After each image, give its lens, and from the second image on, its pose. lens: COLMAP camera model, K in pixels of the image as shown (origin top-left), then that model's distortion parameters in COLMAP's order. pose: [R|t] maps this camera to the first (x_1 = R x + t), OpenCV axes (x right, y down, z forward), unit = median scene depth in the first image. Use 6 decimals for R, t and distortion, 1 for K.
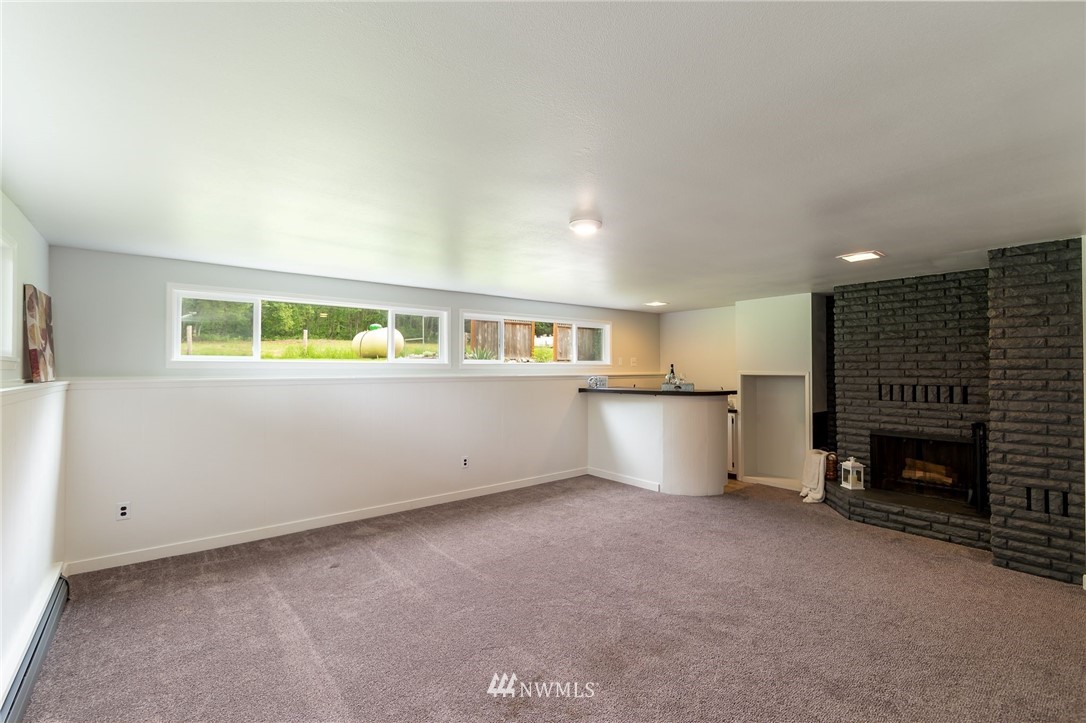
lens RADIAL K [[485.4, 0, 538.6], [0, 485.4, 356.7], [0, 0, 1]] dist [0.000176, 0.000063]
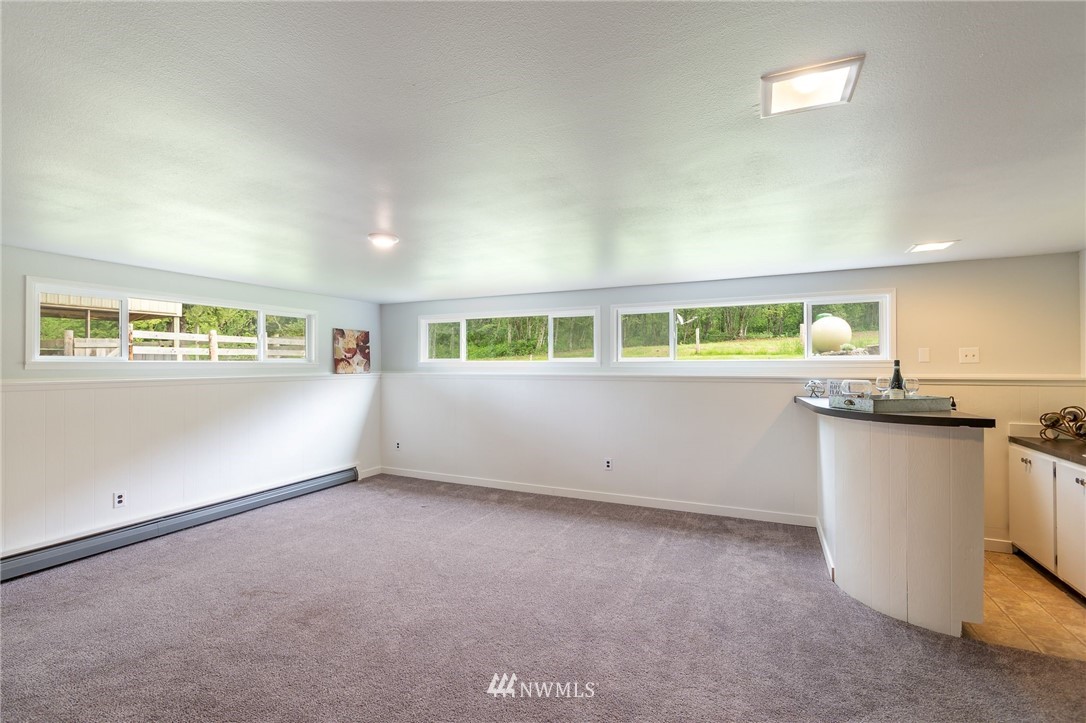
lens RADIAL K [[485.4, 0, 536.6], [0, 485.4, 368.6], [0, 0, 1]] dist [0.000176, 0.000063]
pose [[0.429399, 0.004429, -0.903104, 0.649798], [0.020555, 0.999681, 0.014676, 0.010585], [0.902881, -0.024865, 0.429171, 0.460688]]
